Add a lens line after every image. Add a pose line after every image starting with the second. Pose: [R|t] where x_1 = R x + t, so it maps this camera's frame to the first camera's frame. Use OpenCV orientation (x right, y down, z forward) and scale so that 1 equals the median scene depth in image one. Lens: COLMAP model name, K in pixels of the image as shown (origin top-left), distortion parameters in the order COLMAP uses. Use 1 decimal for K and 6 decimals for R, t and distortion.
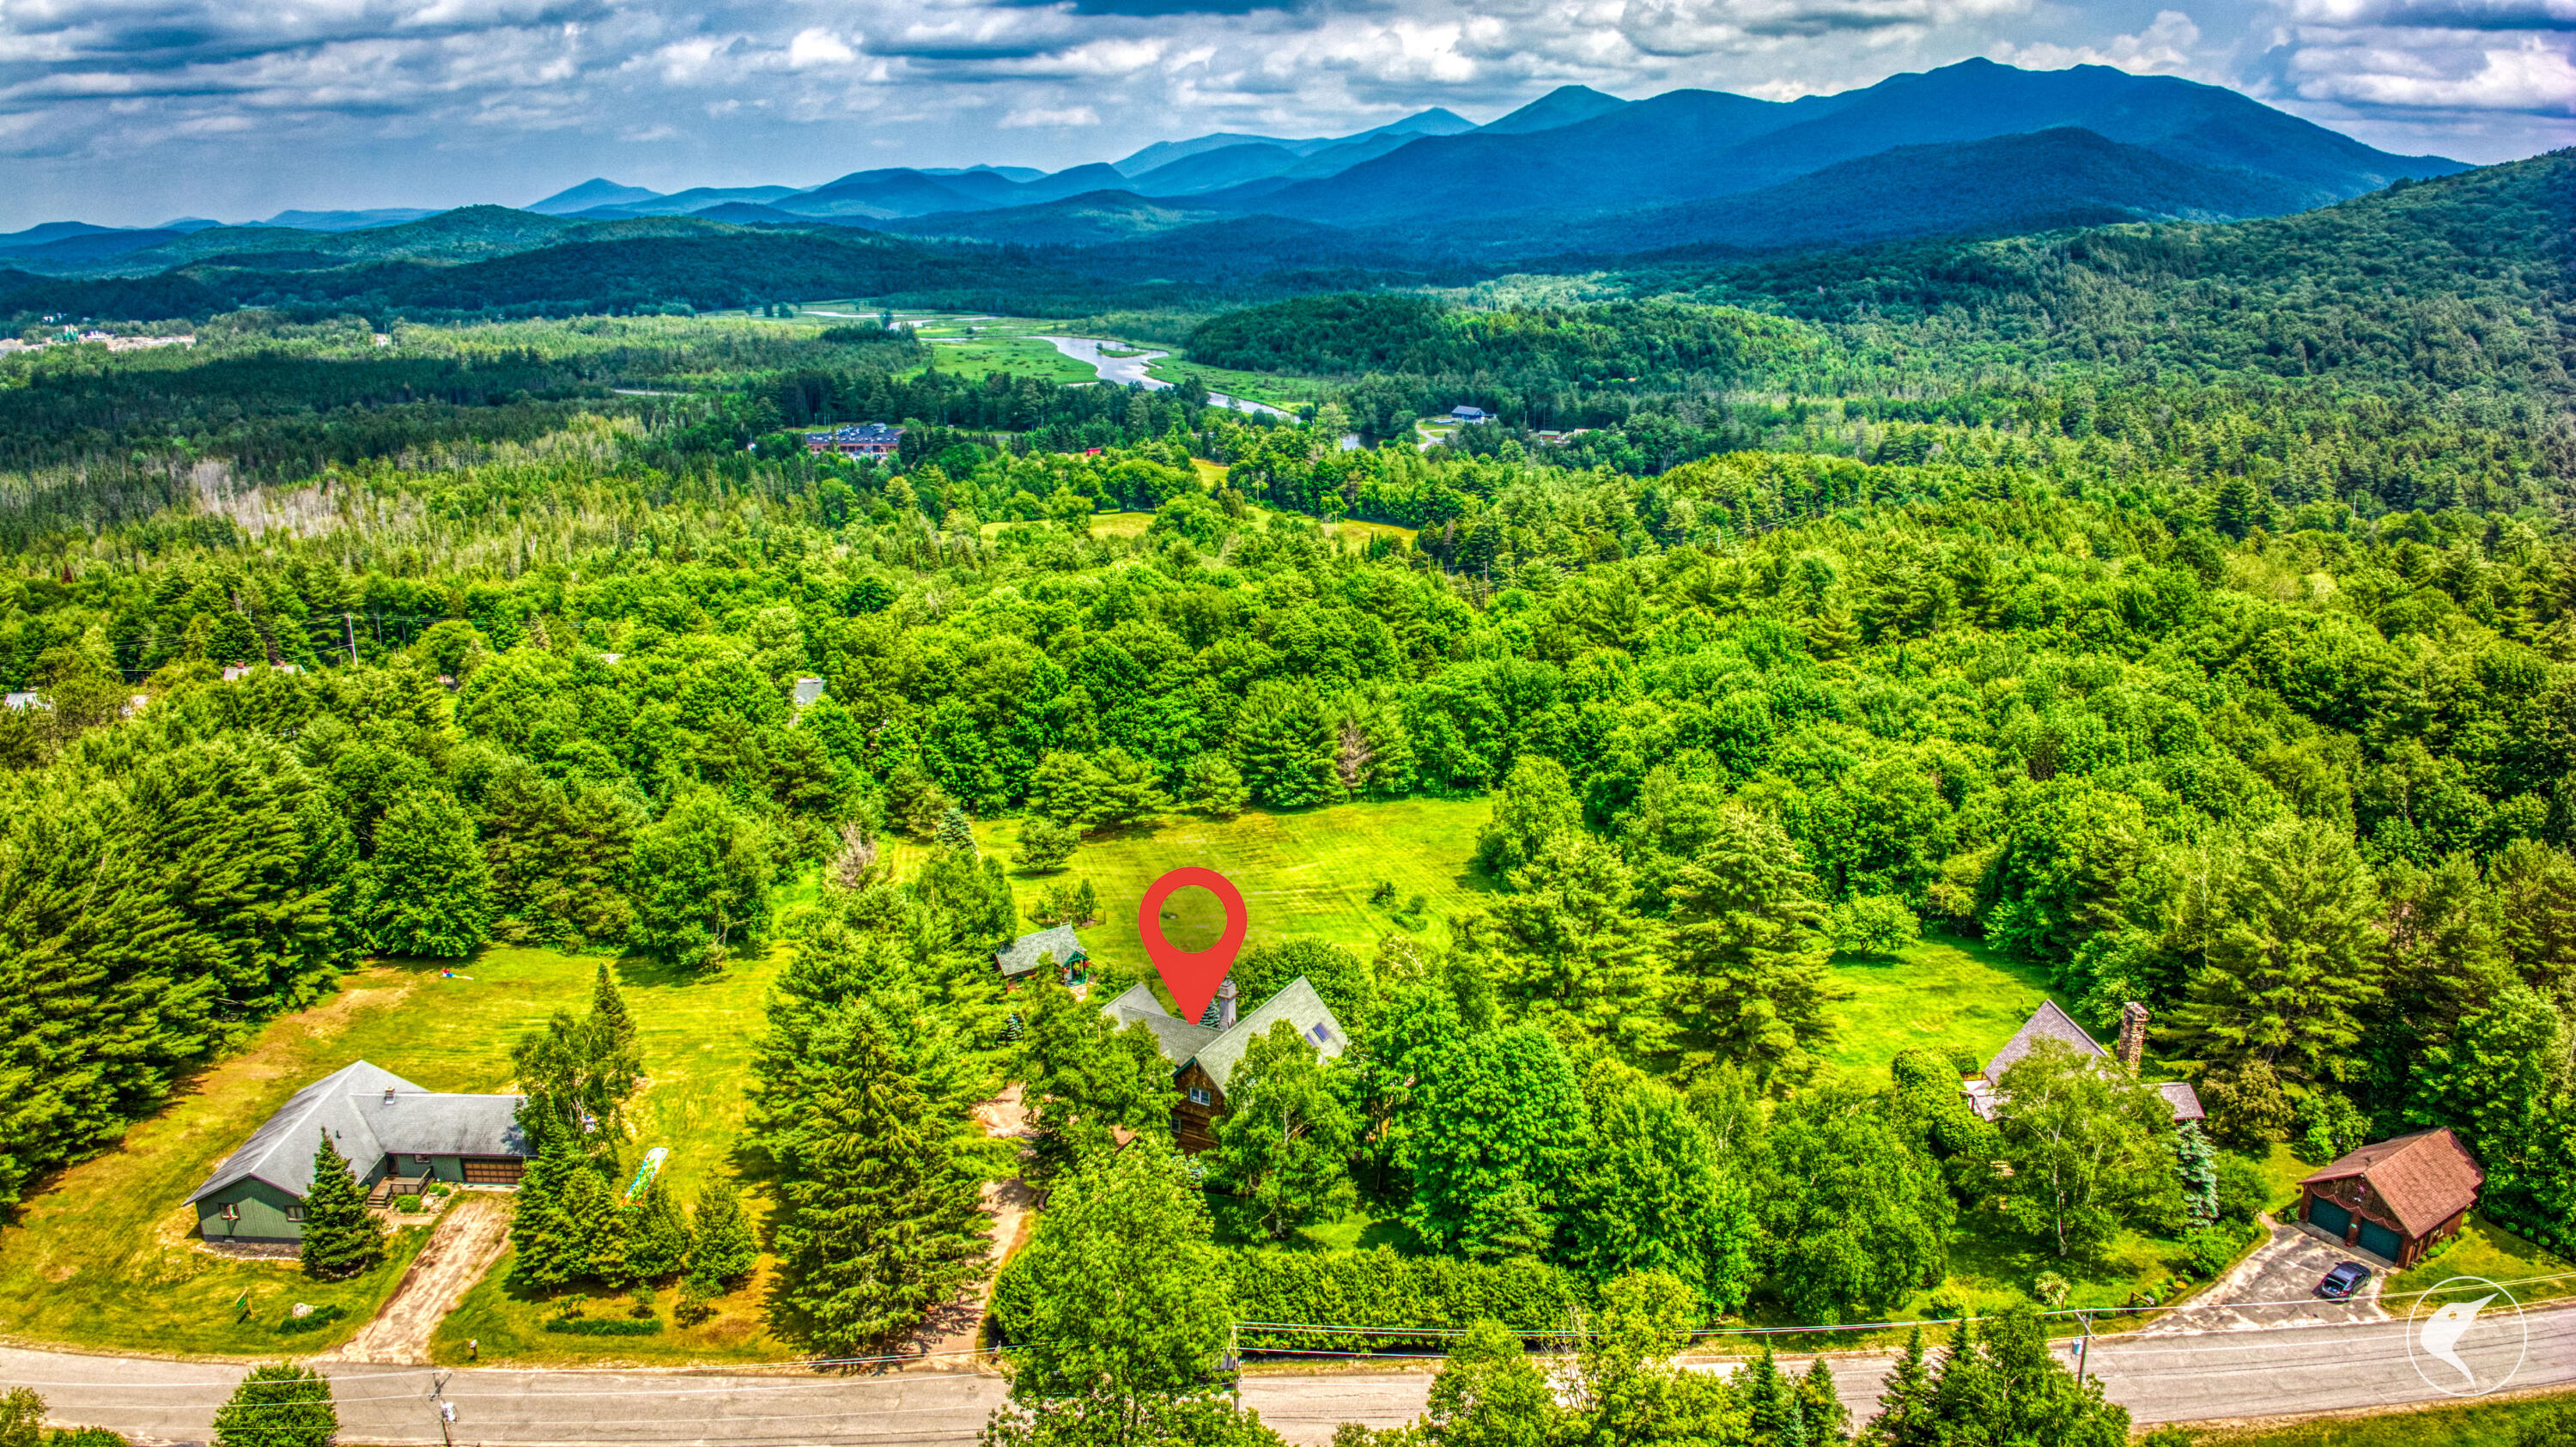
lens RADIAL K [[1787.0, 0, 1287.6], [0, 1787.0, 712.7], [0, 0, 1]] dist [-0.103783, -0.009604]
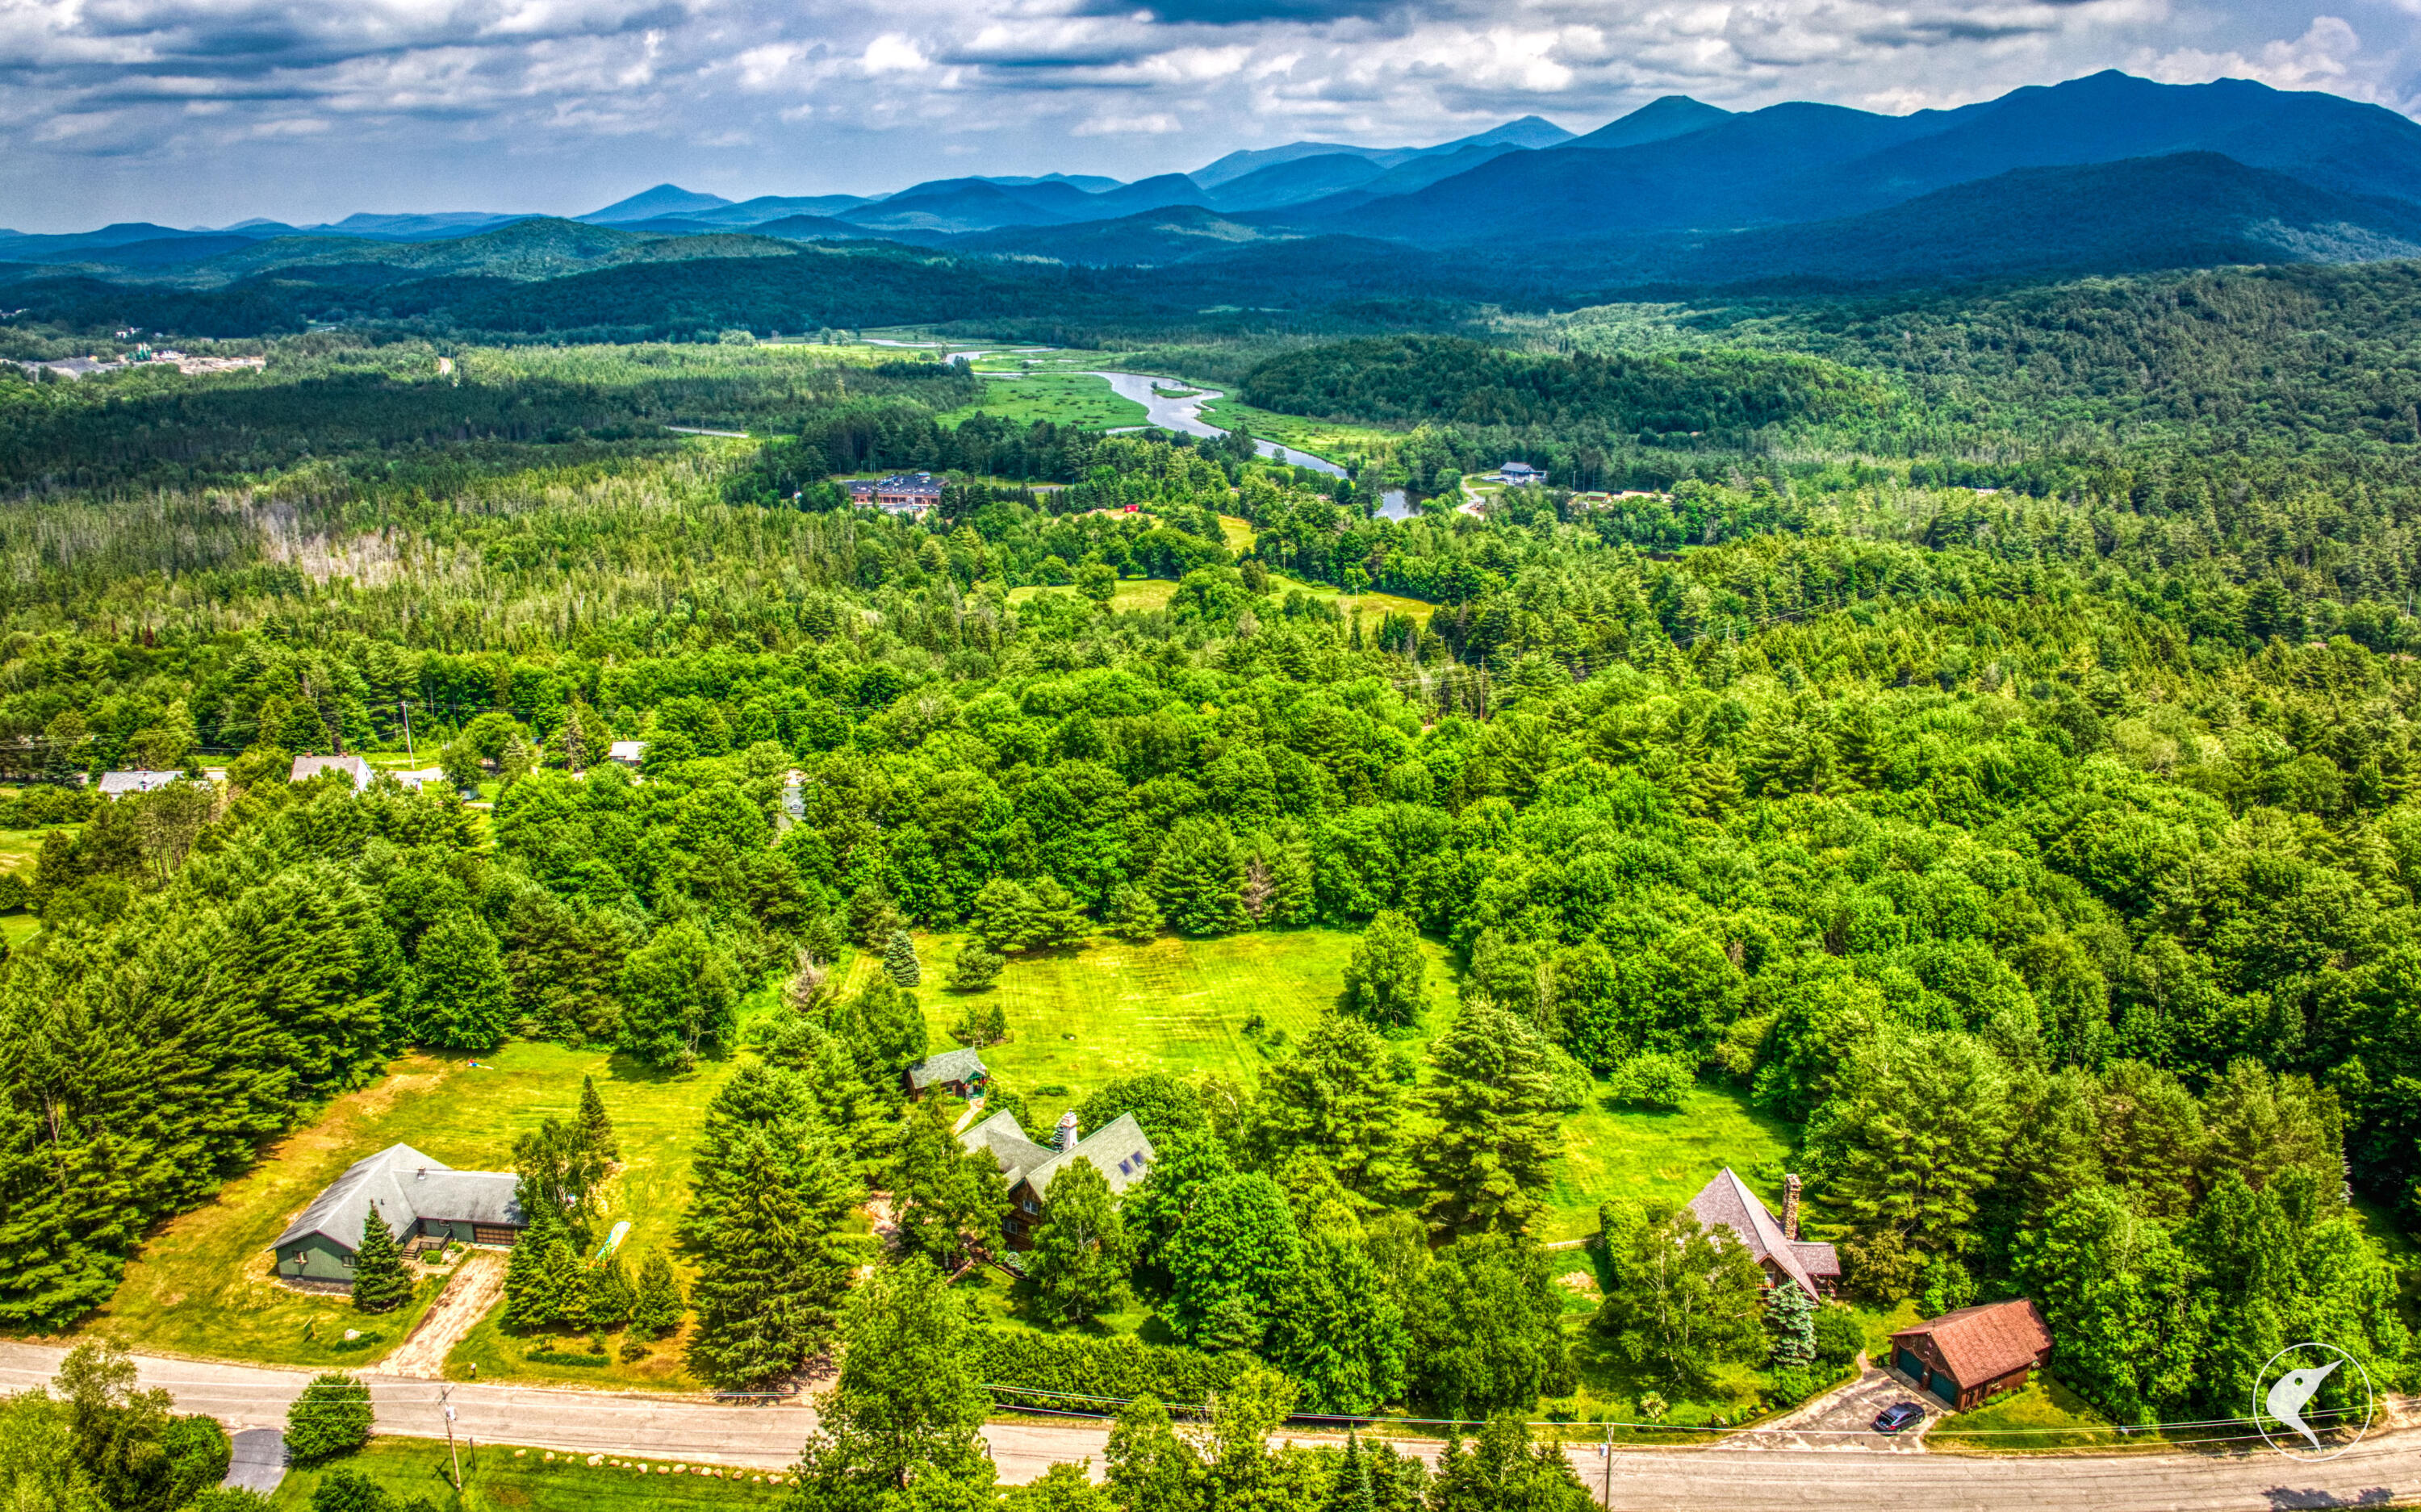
lens RADIAL K [[1862.5, 0, 1166.7], [0, 1862.5, 734.2], [0, 0, 1]] dist [-0.102494, -0.009807]
pose [[0.994352, 0.029360, -0.101988, 0.103490], [-0.030002, 0.999538, -0.004763, -0.072668], [0.101801, 0.007796, 0.994774, -0.190543]]
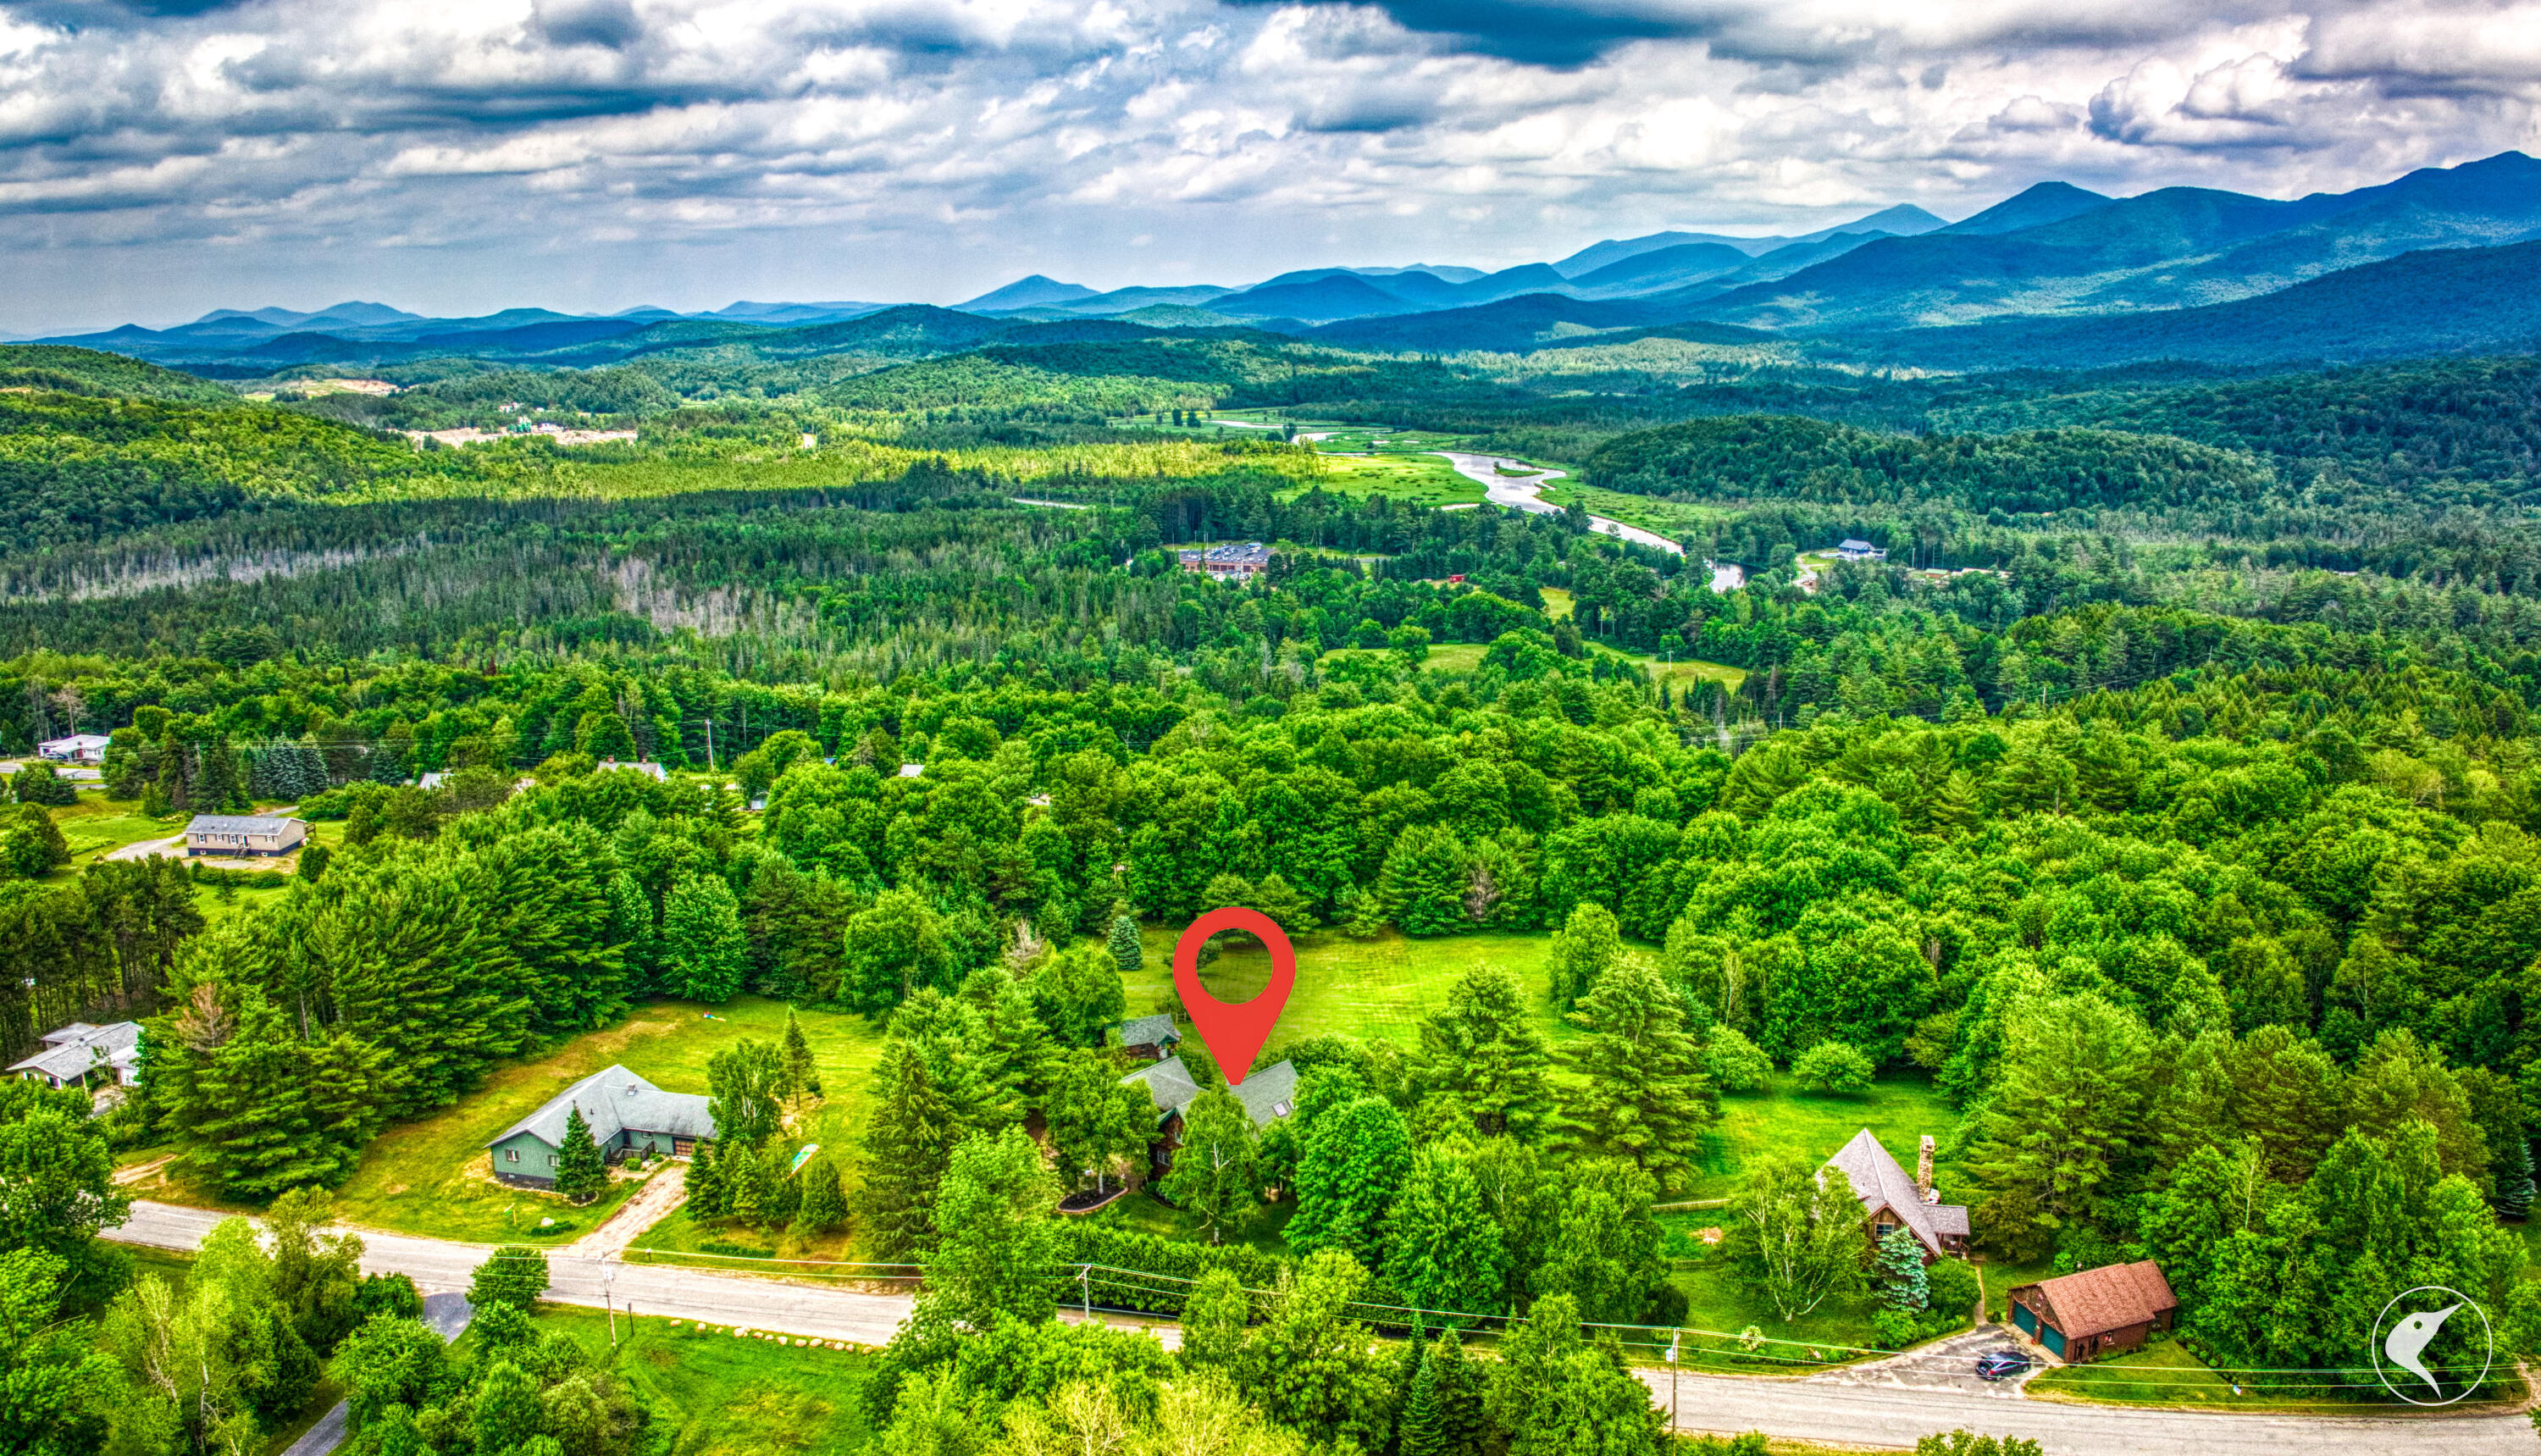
lens RADIAL K [[1876.2, 0, 1292.4], [0, 1876.2, 745.9], [0, 0, 1]] dist [-0.097795, -0.015642]
pose [[0.973768, 0.046232, -0.222798, 0.196971], [-0.056865, 0.997517, -0.041543, -0.015323], [0.220325, 0.053122, 0.973979, -0.218407]]
